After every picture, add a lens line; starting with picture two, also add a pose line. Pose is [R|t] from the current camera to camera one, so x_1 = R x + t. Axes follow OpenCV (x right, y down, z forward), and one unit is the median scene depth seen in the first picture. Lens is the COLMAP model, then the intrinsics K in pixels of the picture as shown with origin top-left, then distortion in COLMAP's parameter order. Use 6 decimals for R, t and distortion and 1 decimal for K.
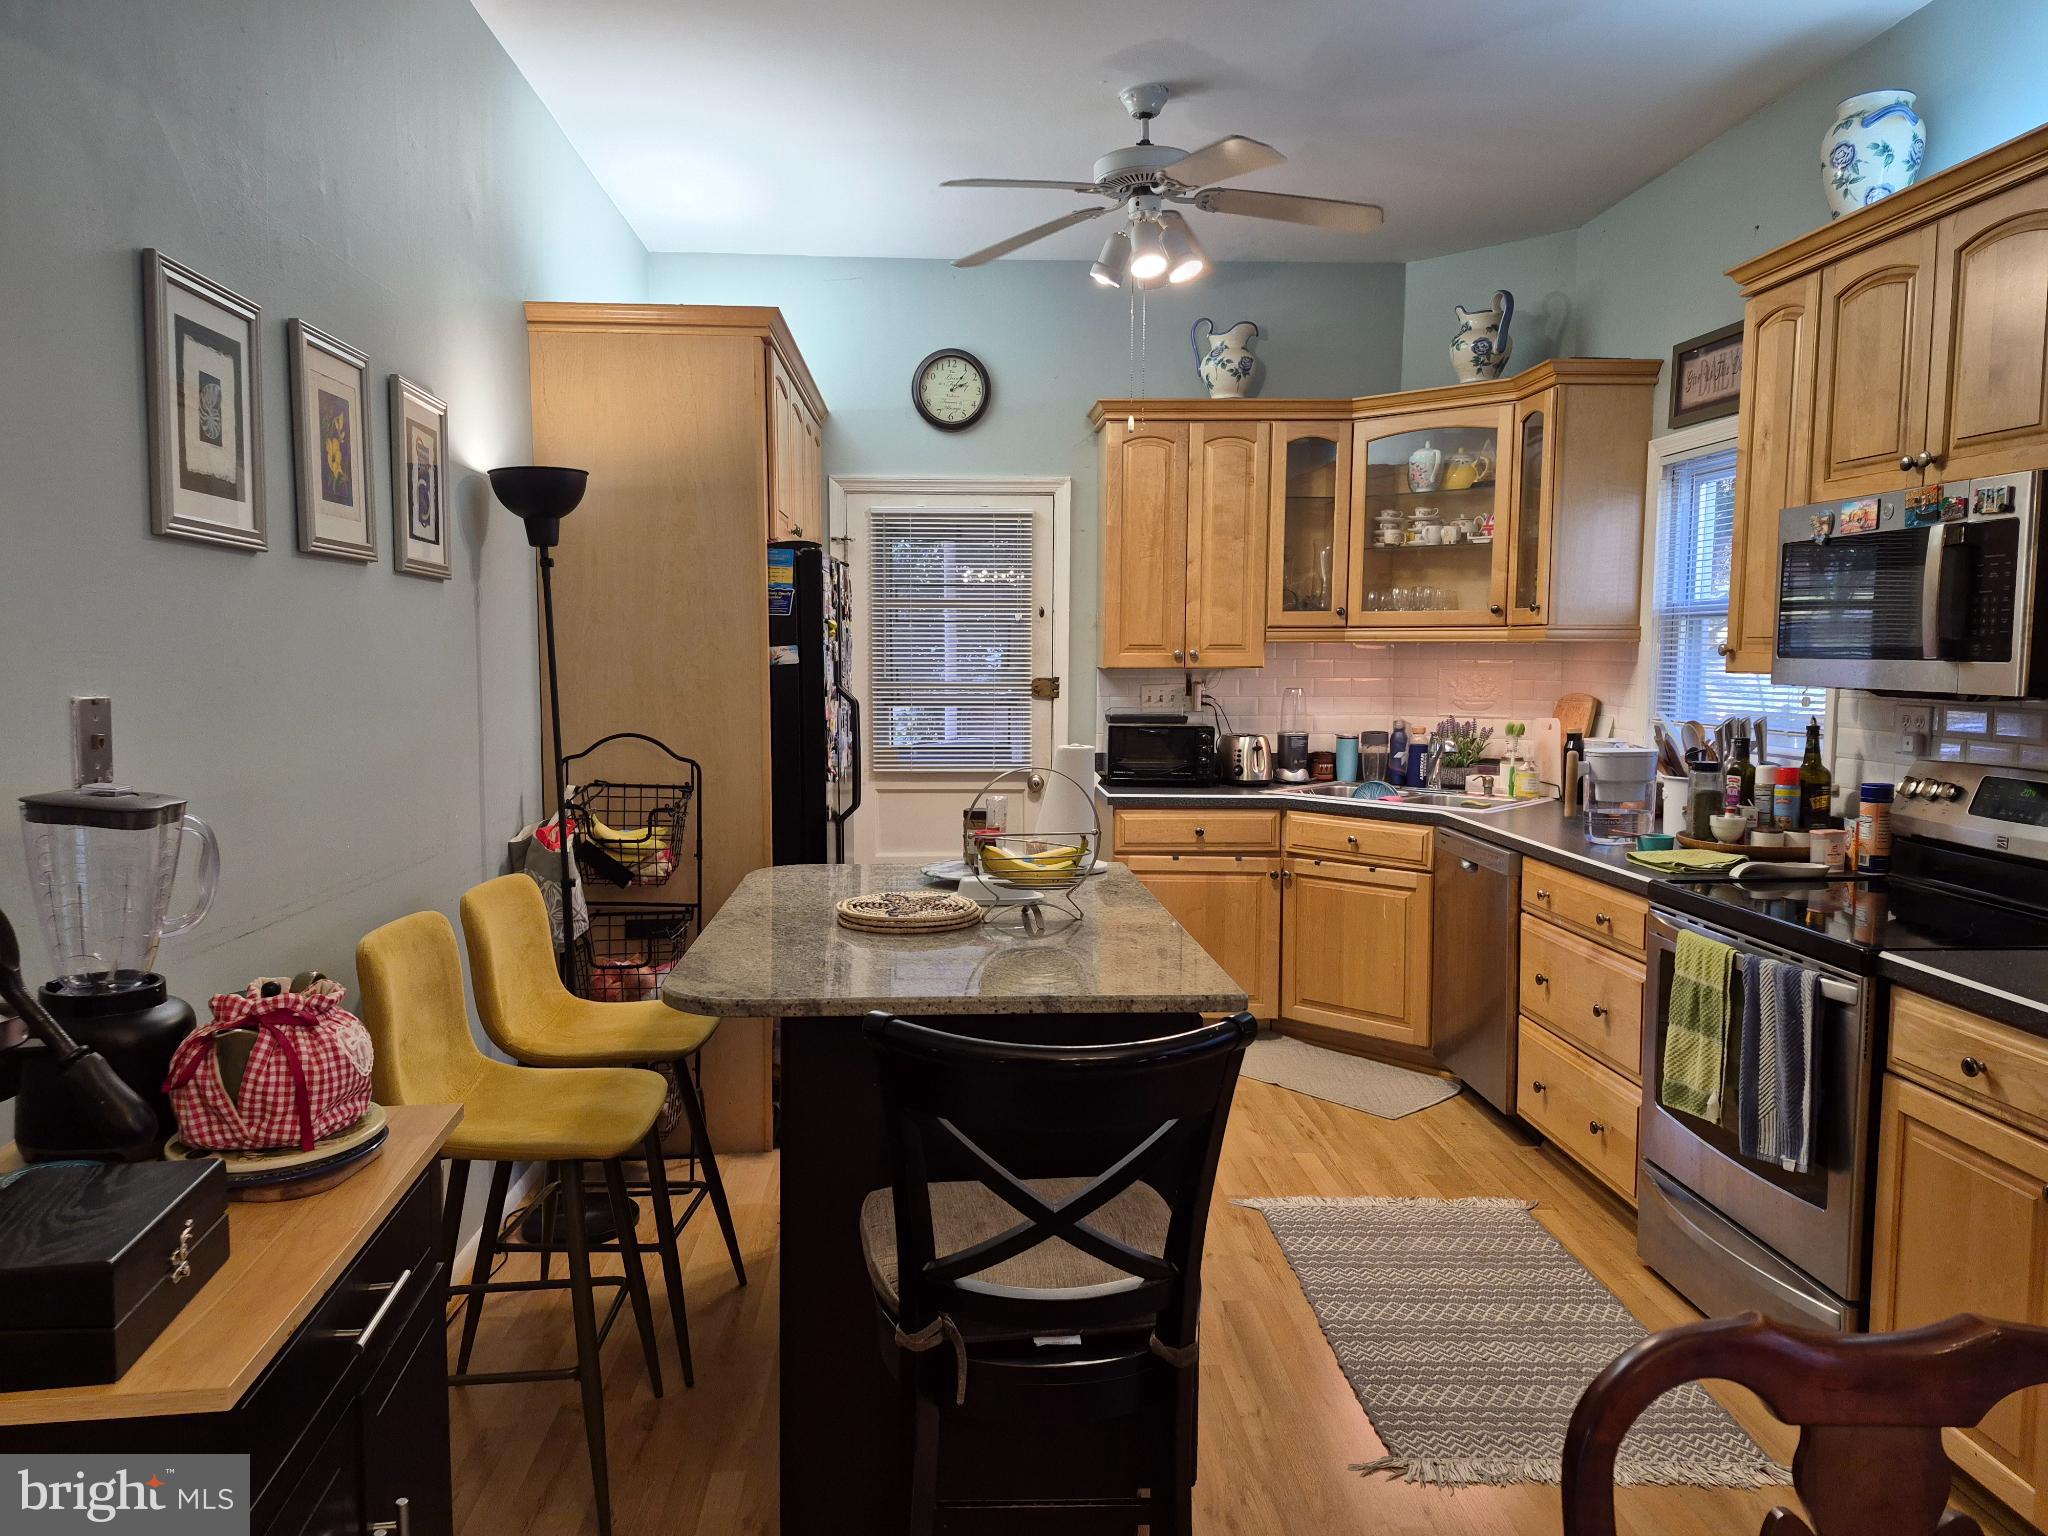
lens RADIAL K [[1437.5, 0, 1008.0], [0, 1437.5, 766.7], [0, 0, 1]] dist [0.138157, -0.213775]
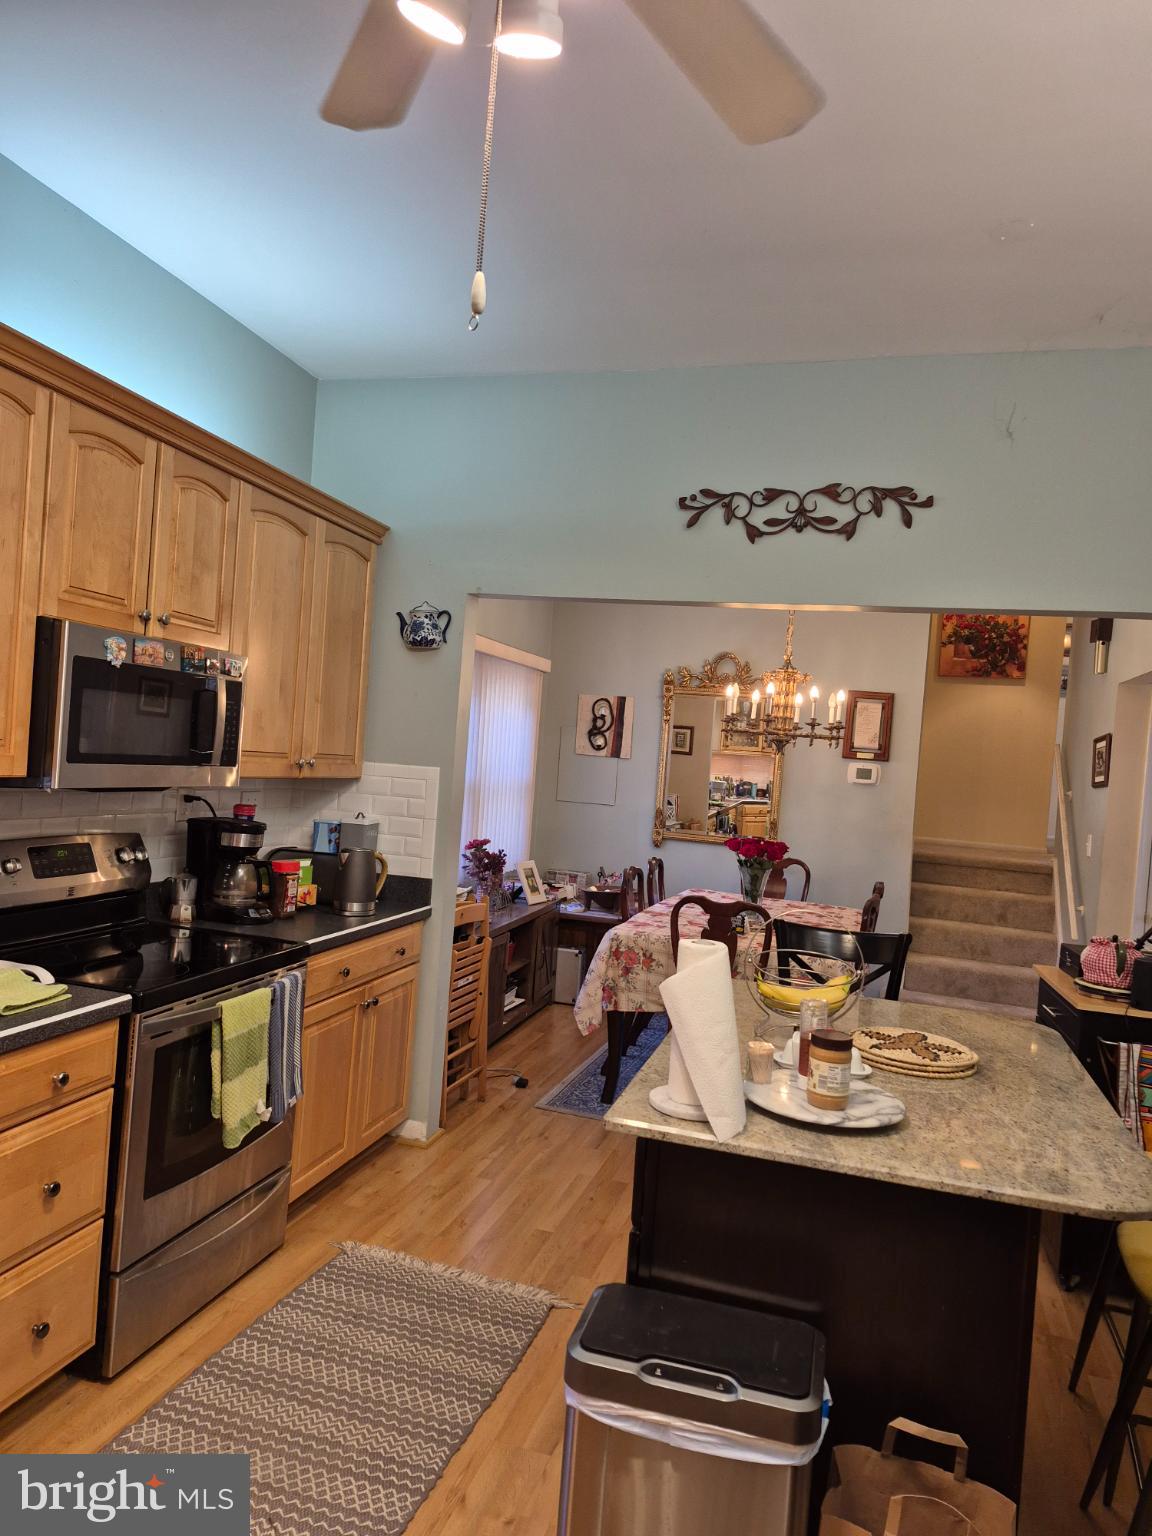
lens RADIAL K [[1071.6, 0, 576.0], [0, 1071.6, 768.0], [0, 0, 1]] dist [0.114385, -0.152262]
pose [[-0.943999, -0.080438, 0.319992, -0.046452], [-0.052276, 0.994041, 0.095658, -0.117298], [-0.325780, 0.073573, -0.942579, 1.150241]]
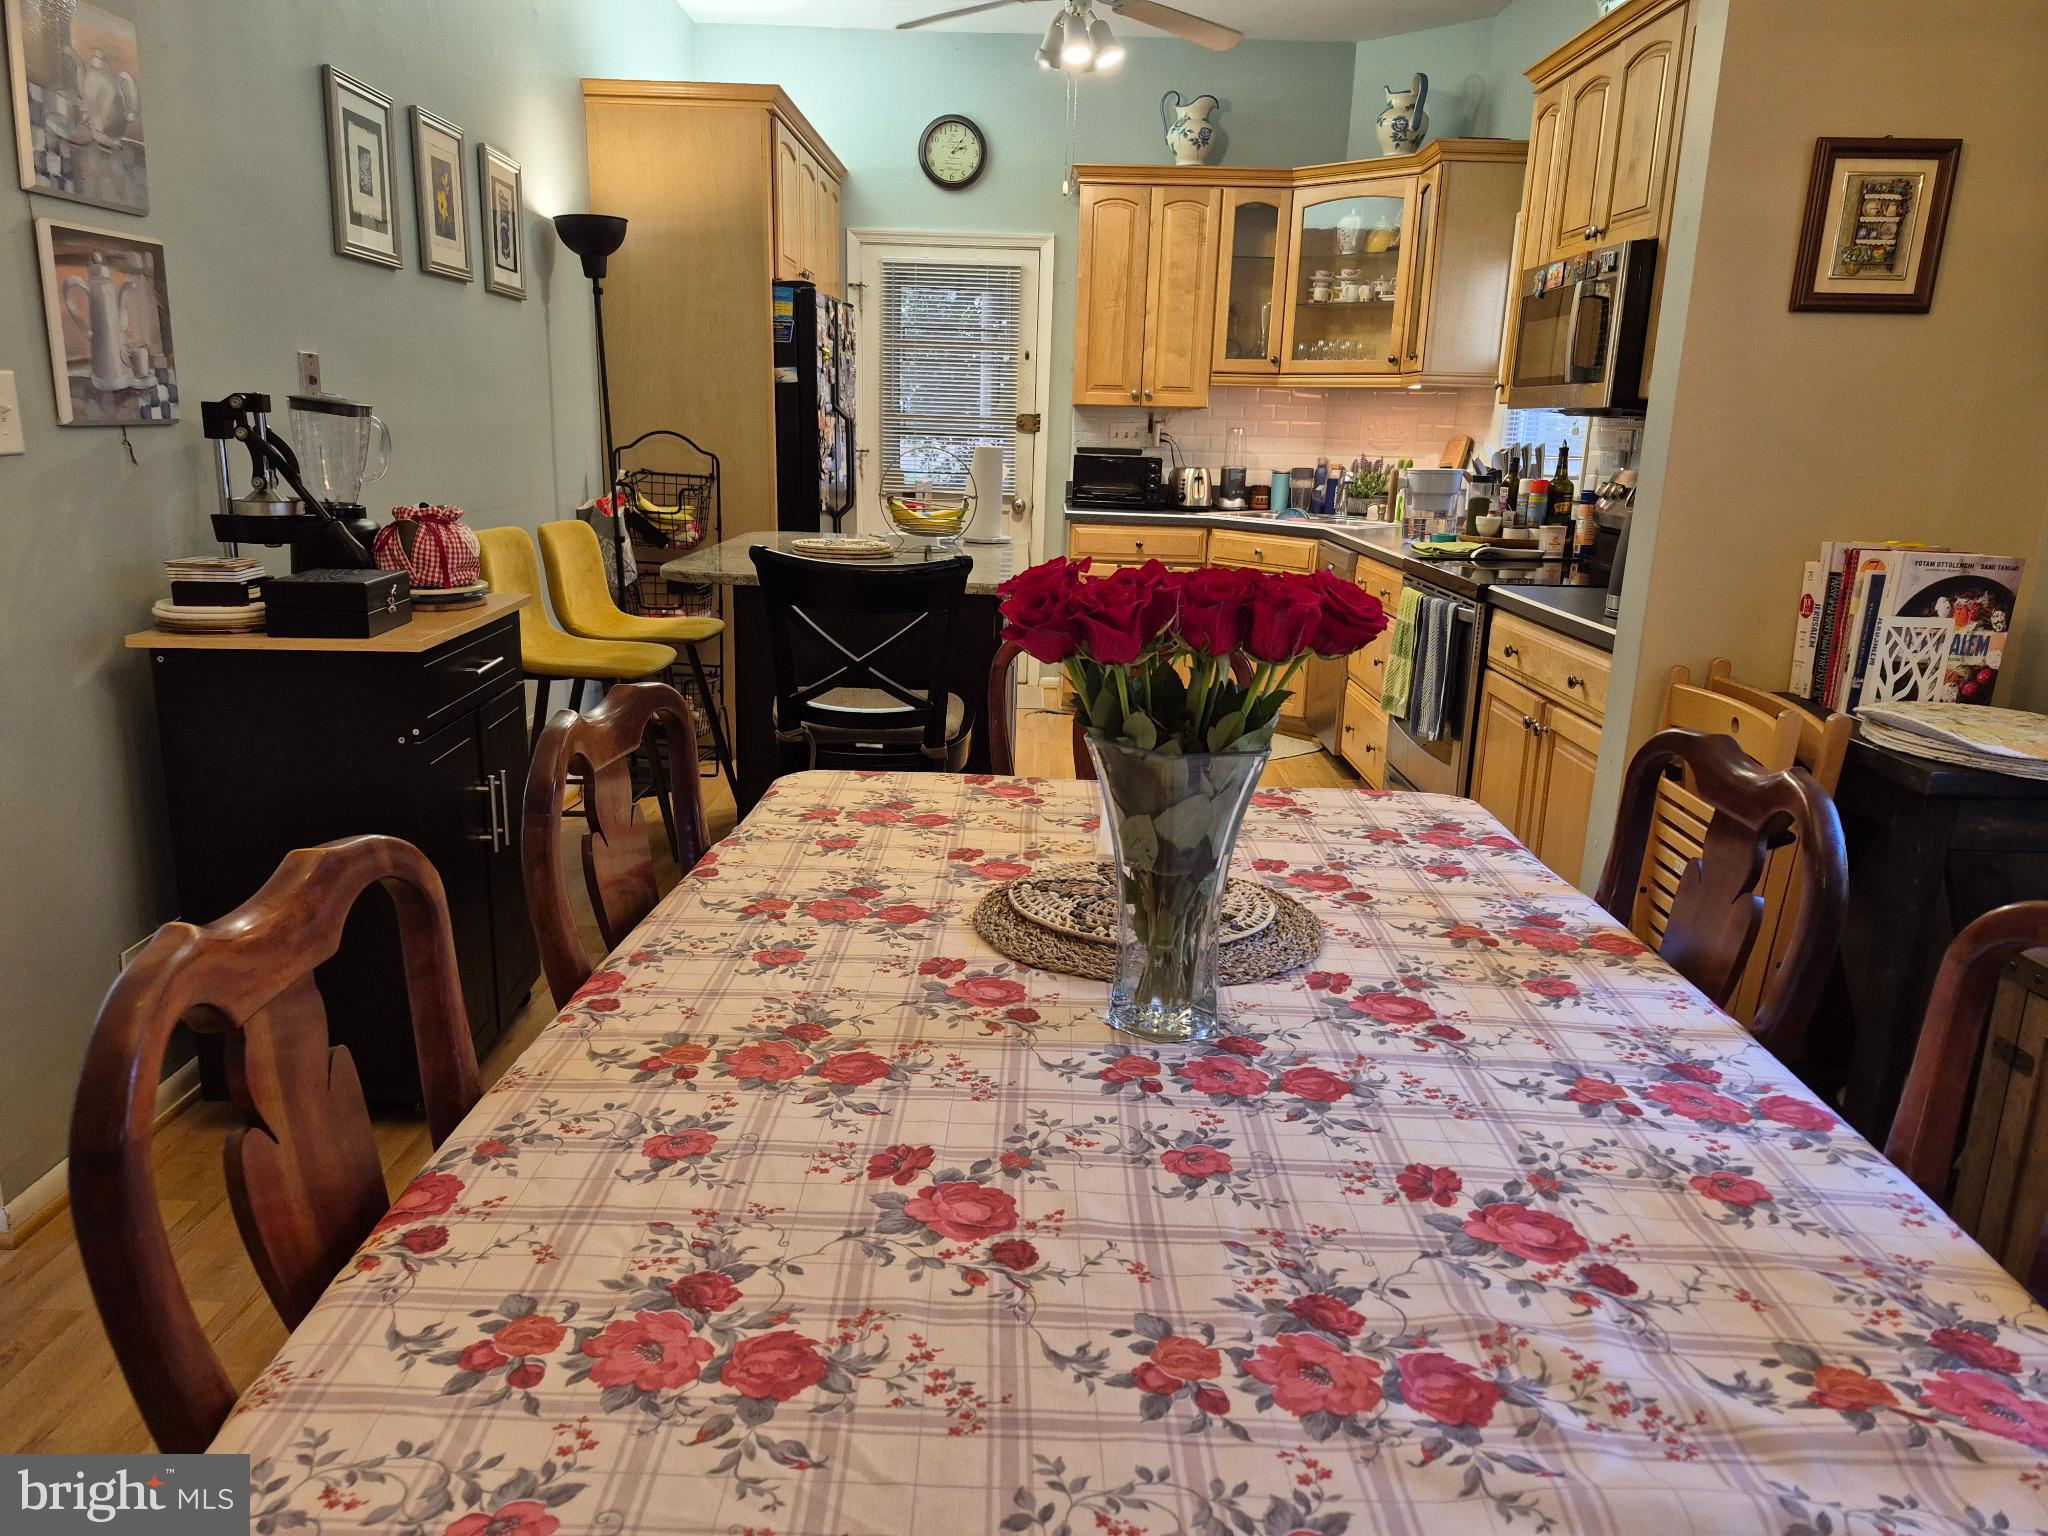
lens RADIAL K [[1428.7, 0, 1019.7], [0, 1428.7, 770.8], [0, 0, 1]] dist [0.114385, -0.152262]
pose [[0.997808, 0.041175, -0.051801, 0.112463], [-0.032599, 0.987111, 0.156681, 0.052584], [0.057585, -0.154649, 0.986290, -0.257246]]
